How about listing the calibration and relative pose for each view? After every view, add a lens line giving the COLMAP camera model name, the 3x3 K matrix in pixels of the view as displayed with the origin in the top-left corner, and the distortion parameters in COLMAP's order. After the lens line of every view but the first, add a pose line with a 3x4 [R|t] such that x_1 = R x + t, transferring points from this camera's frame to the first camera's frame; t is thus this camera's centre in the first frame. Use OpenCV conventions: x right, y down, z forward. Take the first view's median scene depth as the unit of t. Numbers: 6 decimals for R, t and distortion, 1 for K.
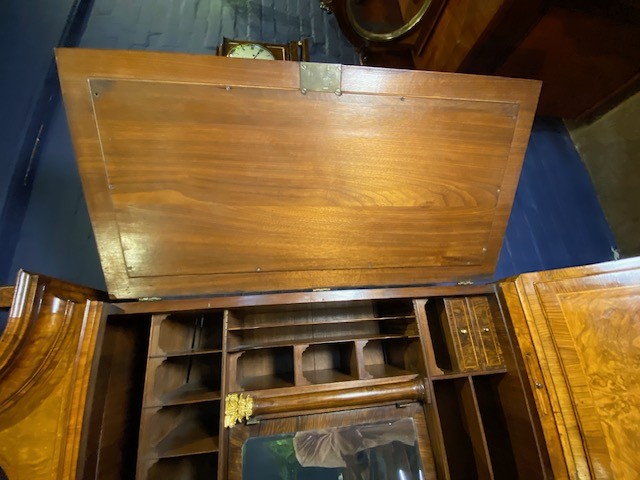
lens RADIAL K [[250.3, 0, 320.0], [0, 250.3, 240.0], [0, 0, 1]] dist [0.001473, -0.010499]
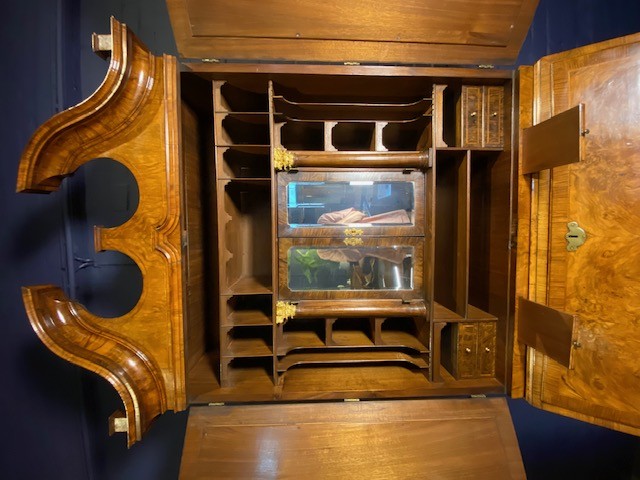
lens RADIAL K [[250.3, 0, 320.0], [0, 250.3, 240.0], [0, 0, 1]] dist [0.001473, -0.010499]
pose [[0.993783, 0.074512, -0.082720, 0.015848], [-0.039541, 0.930796, 0.363393, 0.544412], [0.104073, -0.357863, 0.927956, -0.358540]]
